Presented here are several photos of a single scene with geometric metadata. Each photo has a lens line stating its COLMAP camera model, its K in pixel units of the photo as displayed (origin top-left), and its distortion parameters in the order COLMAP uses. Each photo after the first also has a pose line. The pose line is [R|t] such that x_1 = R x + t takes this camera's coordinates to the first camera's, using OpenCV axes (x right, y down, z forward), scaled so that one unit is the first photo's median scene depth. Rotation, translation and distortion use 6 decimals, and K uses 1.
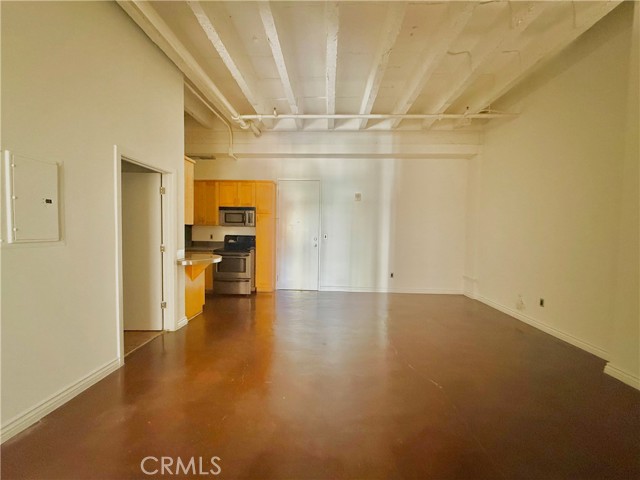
lens RADIAL K [[254.9, 0, 320.0], [0, 254.9, 240.0], [0, 0, 1]] dist [-0.000063, 0.000103]
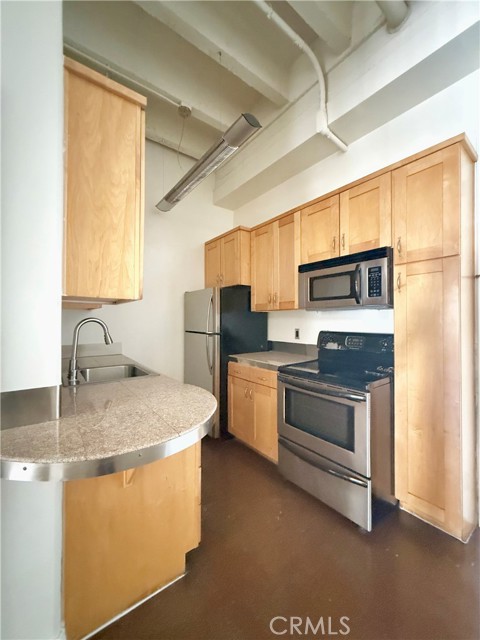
lens RADIAL K [[252.5, 0, 240.0], [0, 252.5, 320.0], [0, 0, 1]] dist [-0.000746, -0.000190]
pose [[0.632453, -0.016612, -0.774421, -0.129021], [-0.021282, 0.999020, -0.038811, -0.019131], [0.774307, 0.041027, 0.631479, 0.651303]]
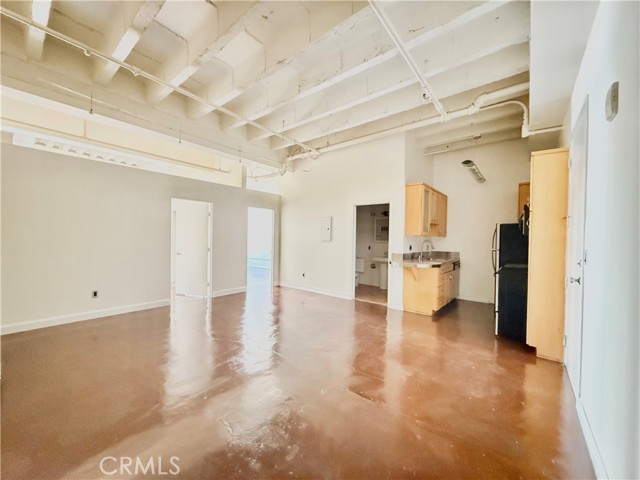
lens RADIAL K [[254.9, 0, 320.0], [0, 254.9, 240.0], [0, 0, 1]] dist [-0.000063, 0.000103]
pose [[-0.599864, -0.022862, -0.799775, 0.533754], [-0.062226, 0.997897, 0.018146, -0.022359], [0.797679, 0.060652, -0.600025, 0.967790]]
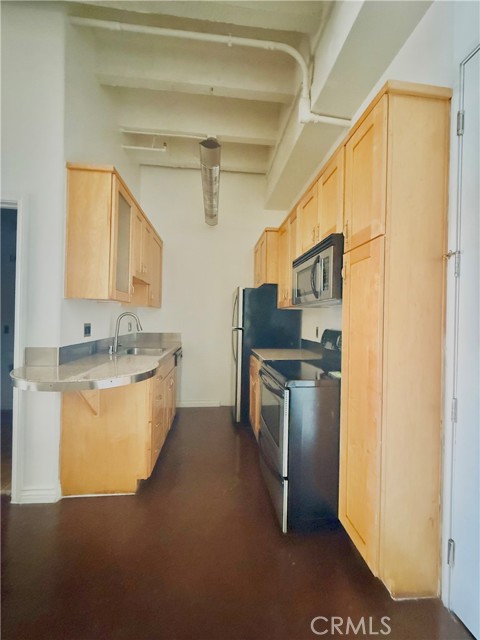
lens RADIAL K [[254.9, 0, 240.0], [0, 254.9, 320.0], [0, 0, 1]] dist [-0.000063, 0.000103]
pose [[0.142969, -0.008969, -0.989687, 0.009661], [-0.058186, 0.998153, -0.017451, -0.019997], [0.988015, 0.060081, 0.142183, 0.851138]]
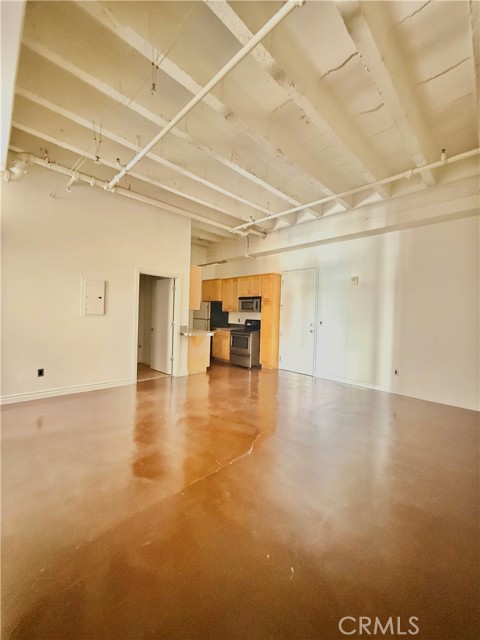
lens RADIAL K [[252.5, 0, 240.0], [0, 252.5, 320.0], [0, 0, 1]] dist [-0.000746, -0.000190]
pose [[0.731456, 0.019463, -0.681611, 0.487676], [-0.047224, 0.998638, -0.022161, 0.014005], [0.680252, 0.048398, 0.731379, 0.065335]]
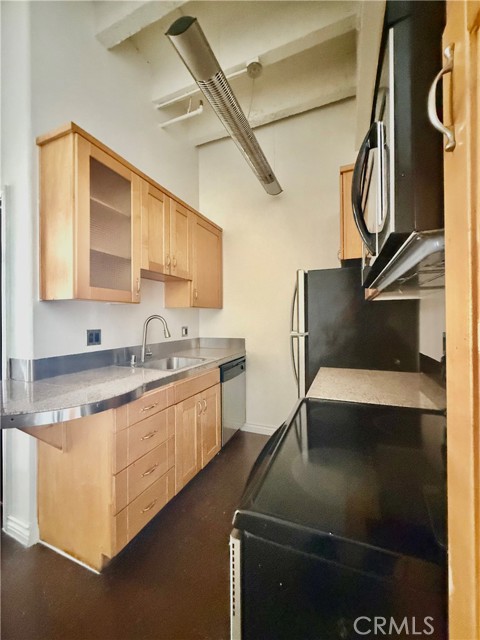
lens RADIAL K [[254.9, 0, 240.0], [0, 254.9, 320.0], [0, 0, 1]] dist [-0.000063, 0.000103]
pose [[-0.352392, -0.011891, -0.935777, -0.172444], [-0.037976, 0.999277, 0.001603, -0.028891], [0.935081, 0.036102, -0.352589, 0.976028]]
